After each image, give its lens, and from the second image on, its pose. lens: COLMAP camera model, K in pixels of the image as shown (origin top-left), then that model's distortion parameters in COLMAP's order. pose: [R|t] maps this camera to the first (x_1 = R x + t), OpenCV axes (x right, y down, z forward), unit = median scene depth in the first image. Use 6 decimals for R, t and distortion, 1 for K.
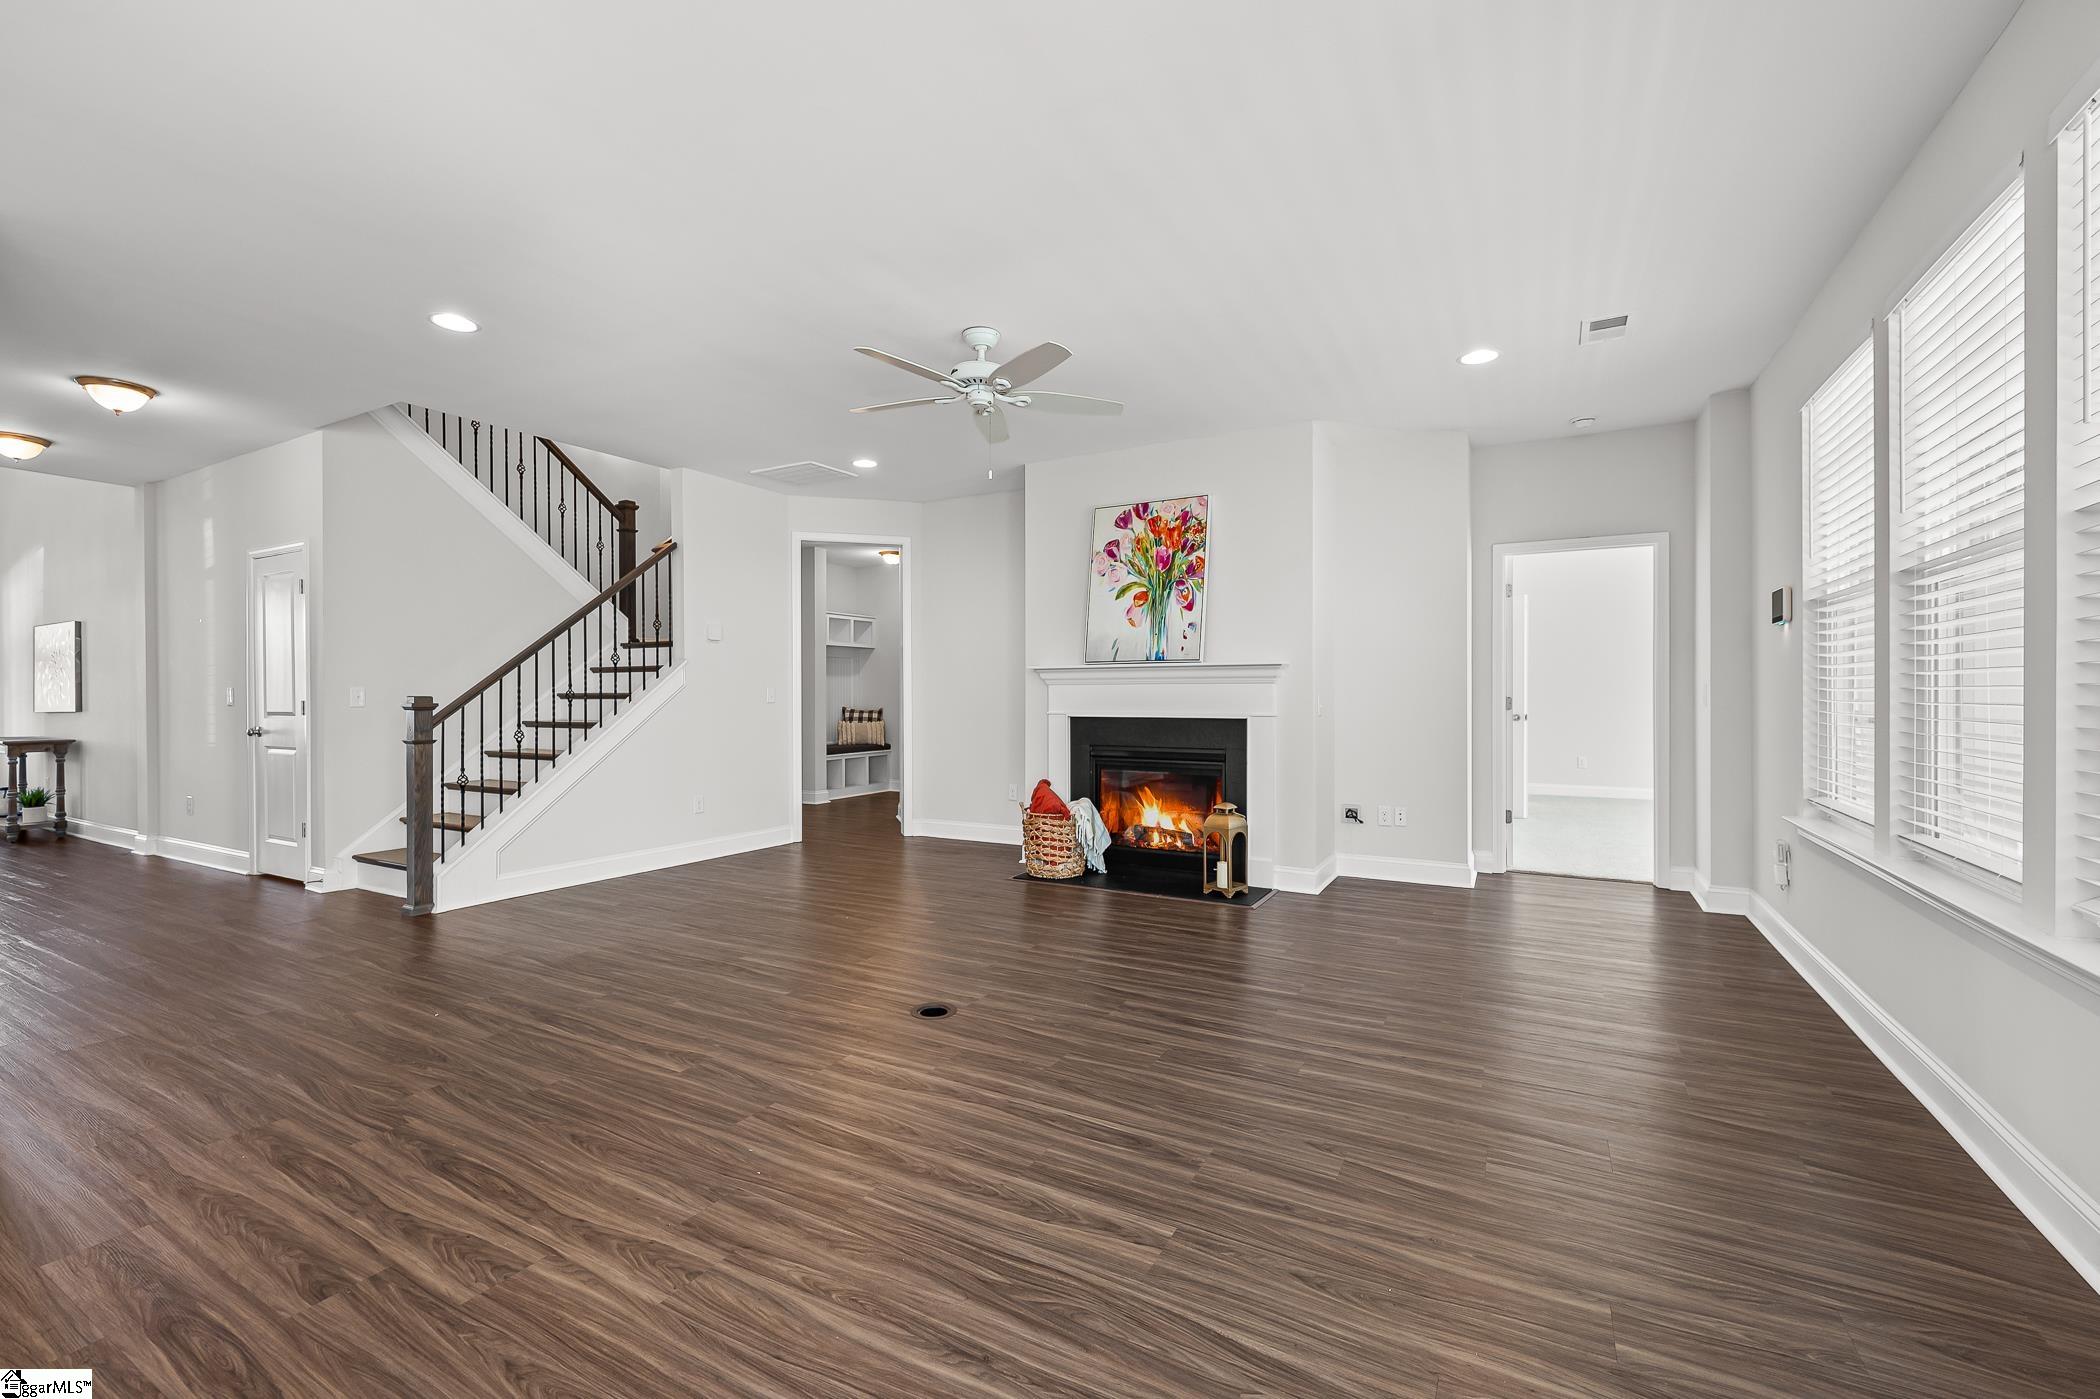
lens RADIAL K [[876.6, 0, 1050.3], [0, 876.6, 699.8], [0, 0, 1]] dist [-0.000246, 0.000538]
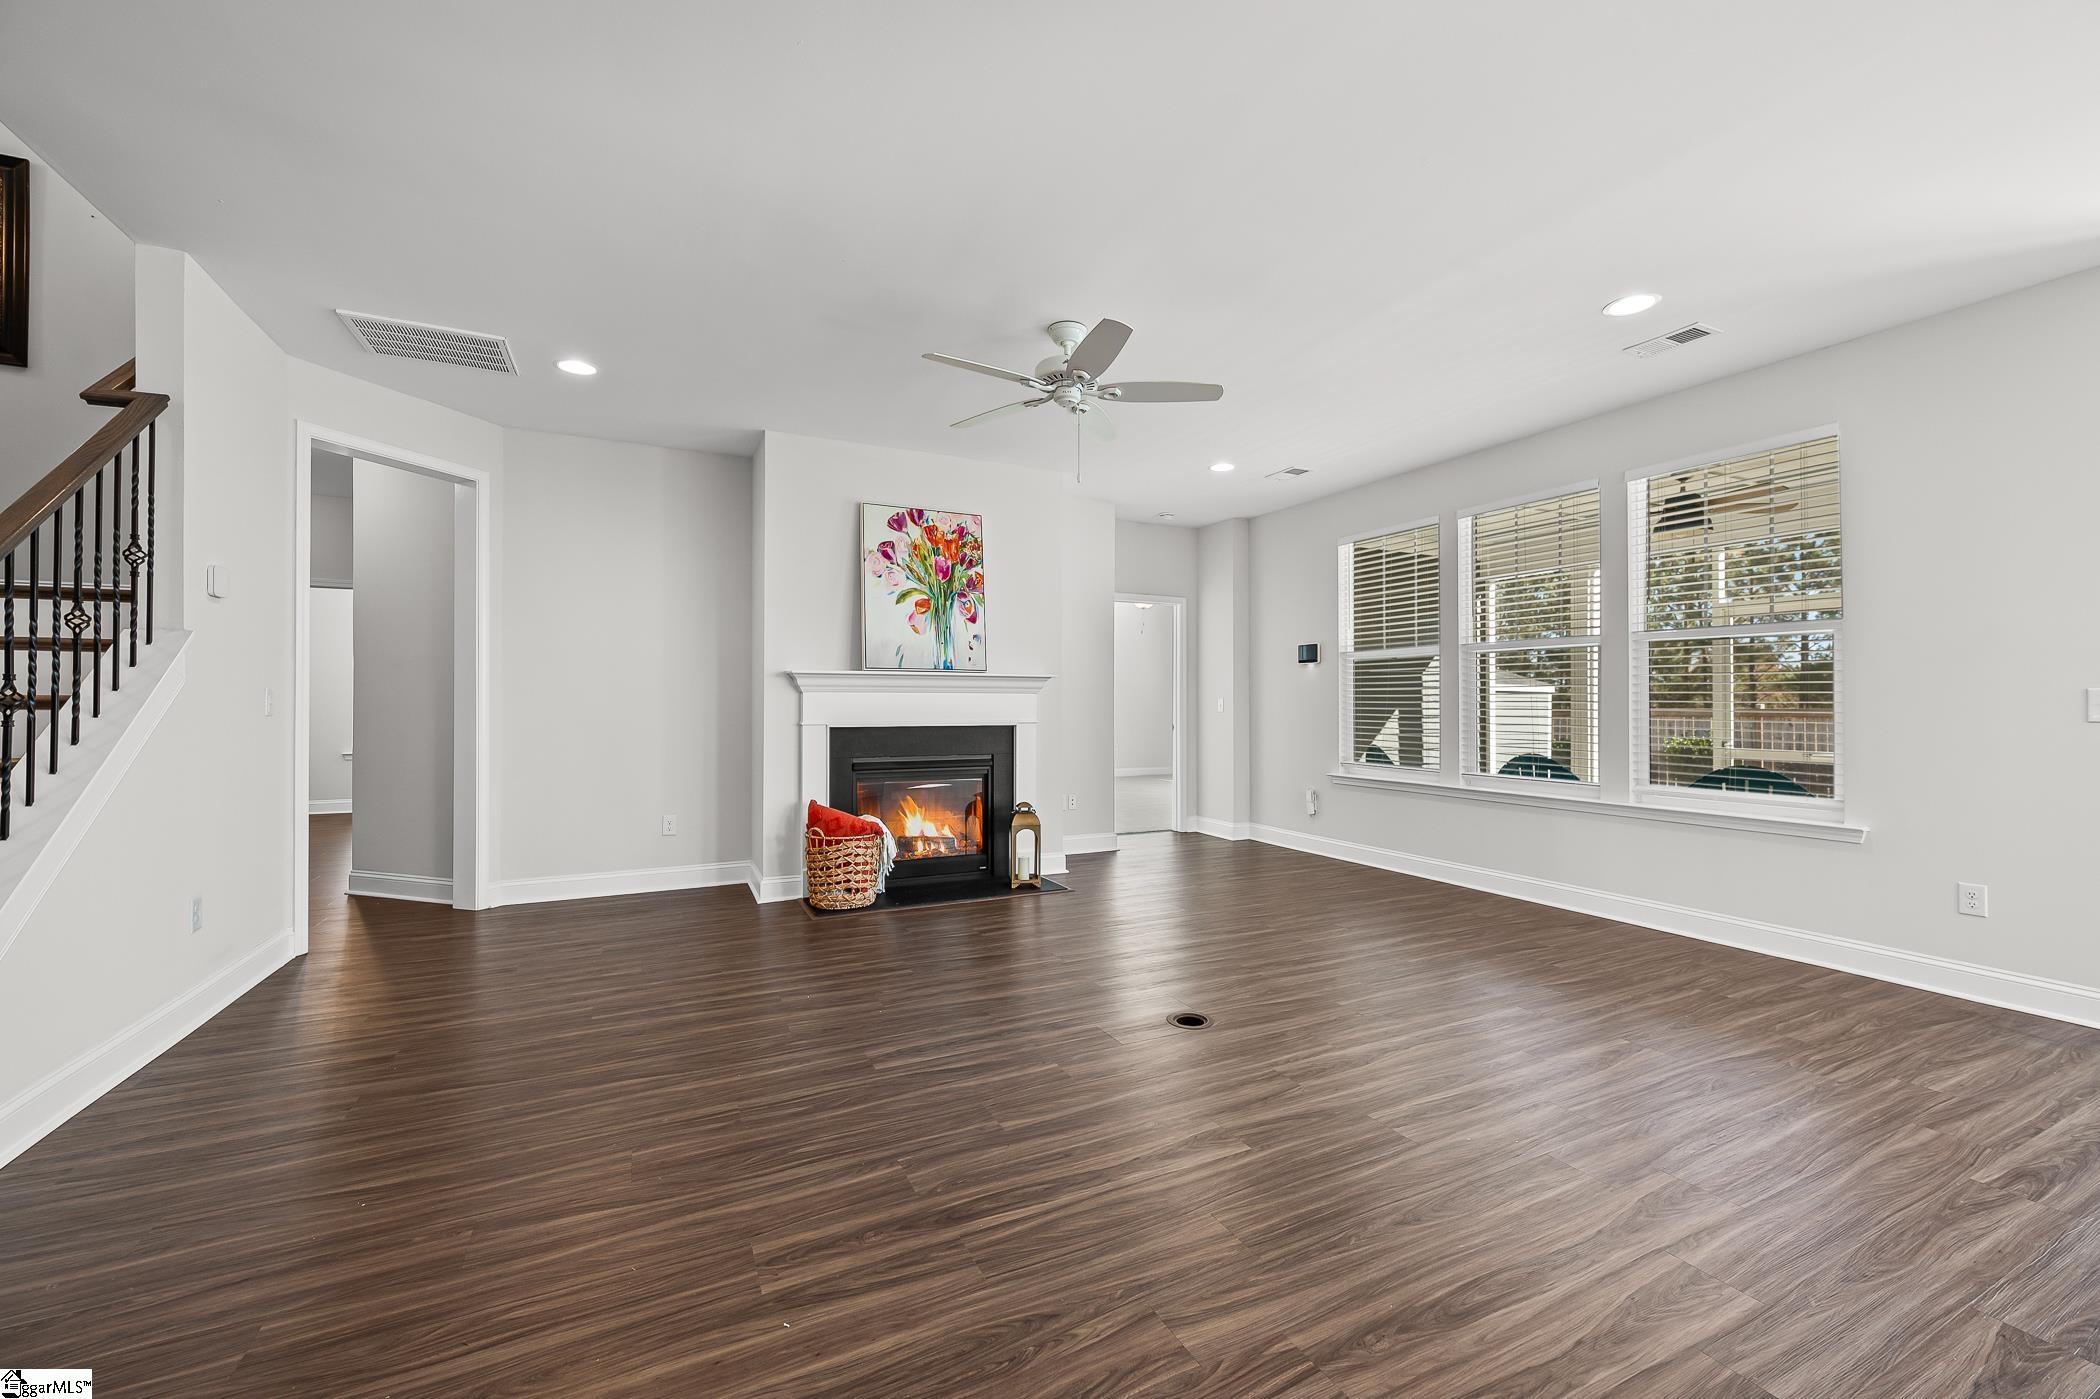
lens RADIAL K [[837.3, 0, 1059.4], [0, 837.3, 703.4], [0, 0, 1]] dist [0.002336, -0.001260]
pose [[0.562824, 0.001284, 0.826575, -0.598192], [0.002776, 0.999990, -0.003444, -0.002057], [-0.826572, 0.004233, 0.562815, 0.346925]]
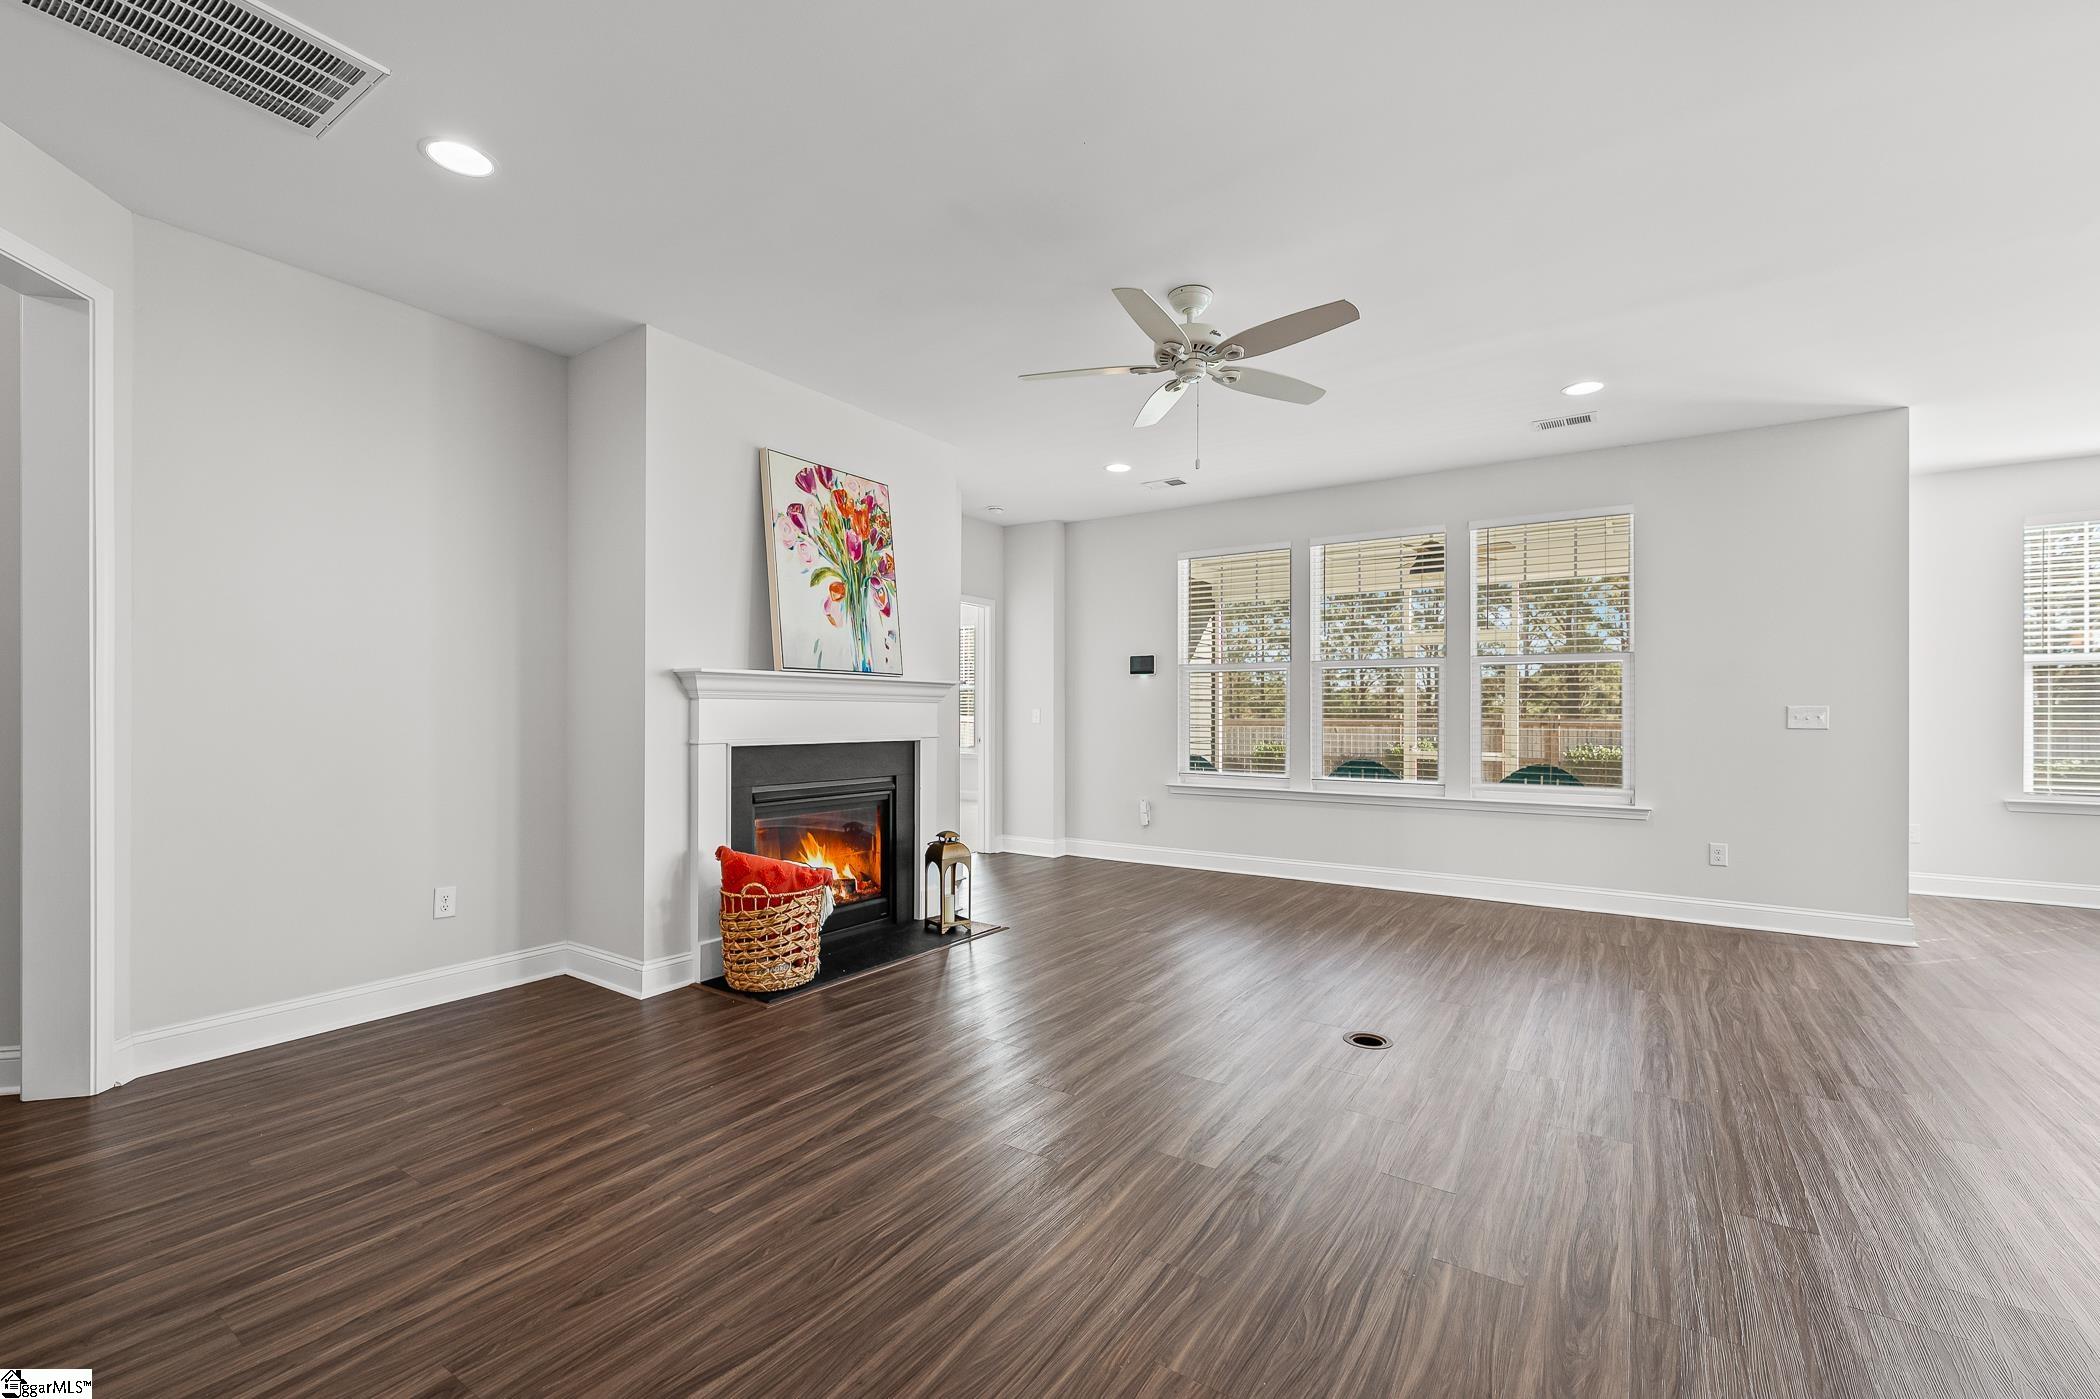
lens RADIAL K [[876.6, 0, 1065.9], [0, 876.6, 720.0], [0, 0, 1]] dist [-0.000246, 0.000538]
pose [[0.070424, -0.005428, 0.997502, -0.670759], [0.002334, 0.999983, 0.005277, -0.004288], [-0.997514, 0.001957, 0.070436, 0.752712]]
